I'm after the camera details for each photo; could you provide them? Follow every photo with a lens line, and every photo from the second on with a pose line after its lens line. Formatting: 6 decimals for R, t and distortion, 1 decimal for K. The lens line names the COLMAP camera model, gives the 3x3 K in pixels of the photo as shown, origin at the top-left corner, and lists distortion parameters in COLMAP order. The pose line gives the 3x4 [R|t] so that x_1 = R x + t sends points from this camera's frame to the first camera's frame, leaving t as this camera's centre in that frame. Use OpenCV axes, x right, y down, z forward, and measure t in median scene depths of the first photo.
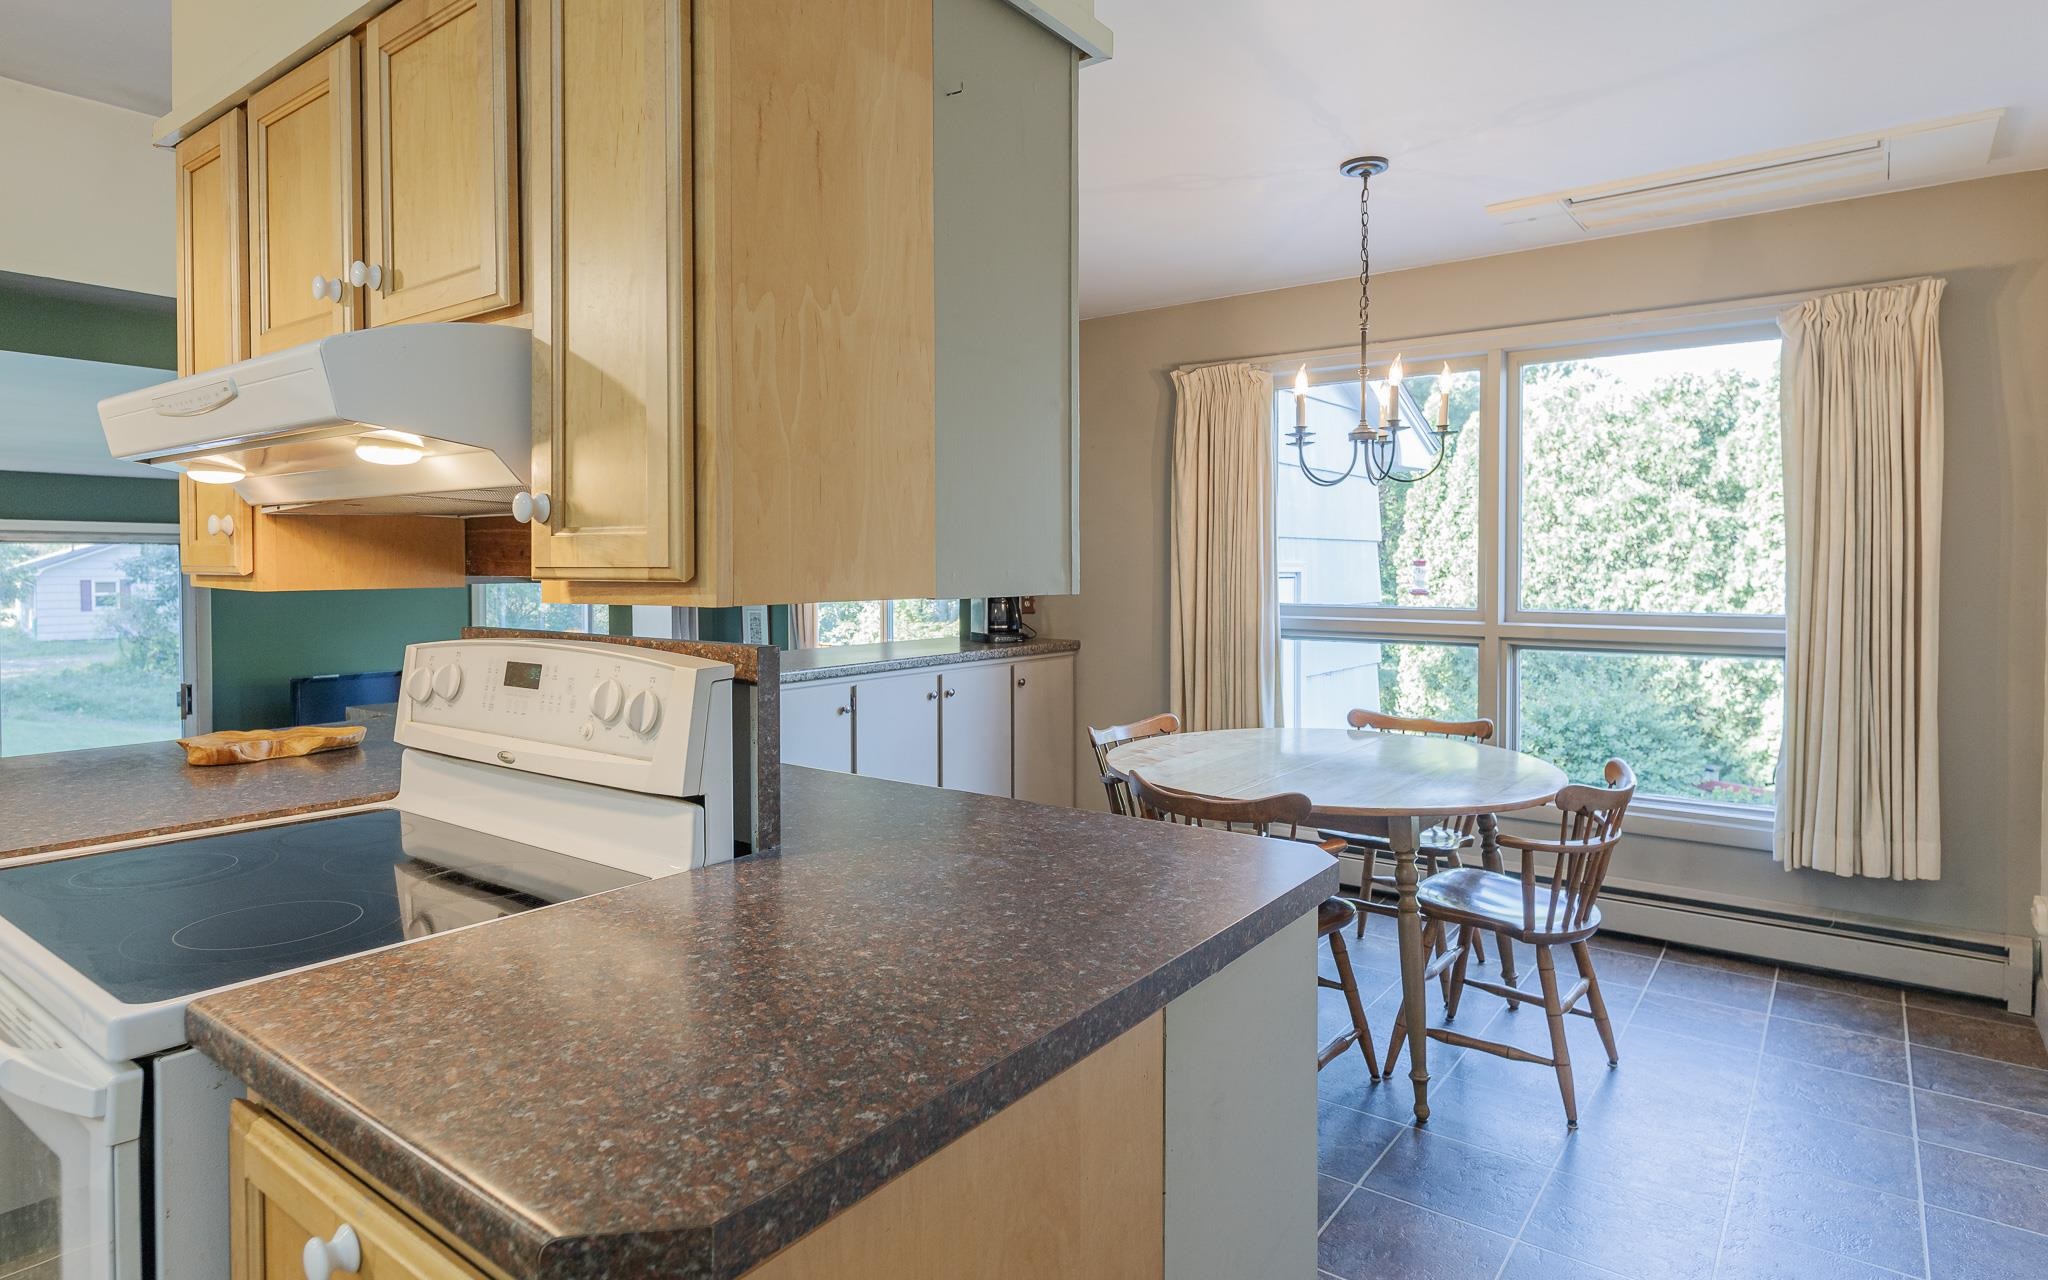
lens RADIAL K [[1104.8, 0, 1012.0], [0, 1104.8, 589.3], [0, 0, 1]] dist [0.001462, 0.000001]
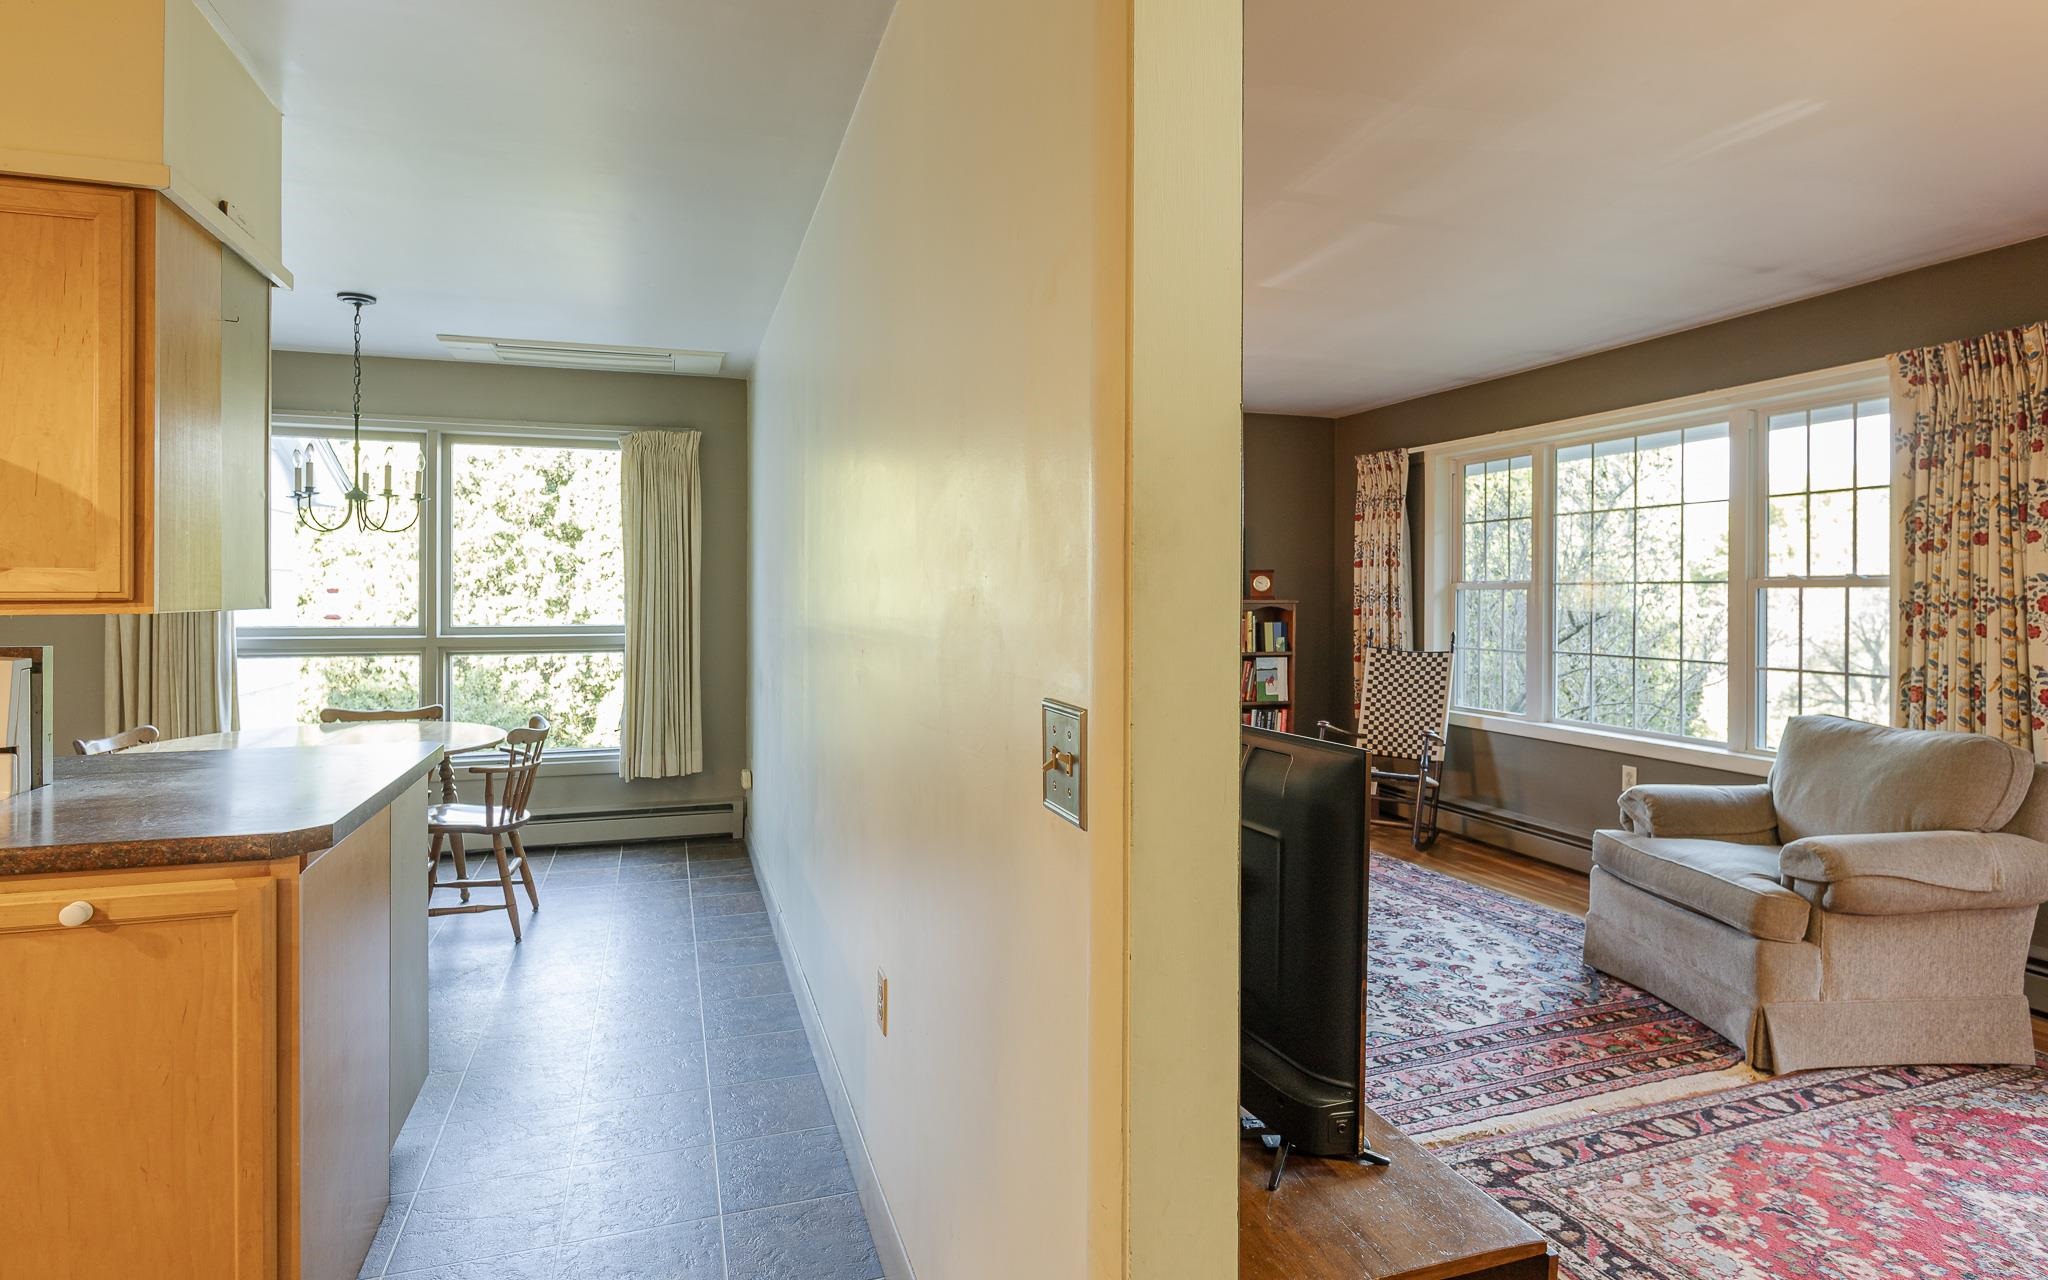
lens RADIAL K [[1104.8, 0, 1012.0], [0, 1104.8, 589.3], [0, 0, 1]] dist [0.001462, 0.000001]
pose [[0.571234, 0.005112, 0.820771, -0.216040], [0.015409, 0.999738, -0.016951, 0.006529], [-0.820643, 0.022330, 0.571005, -0.276387]]
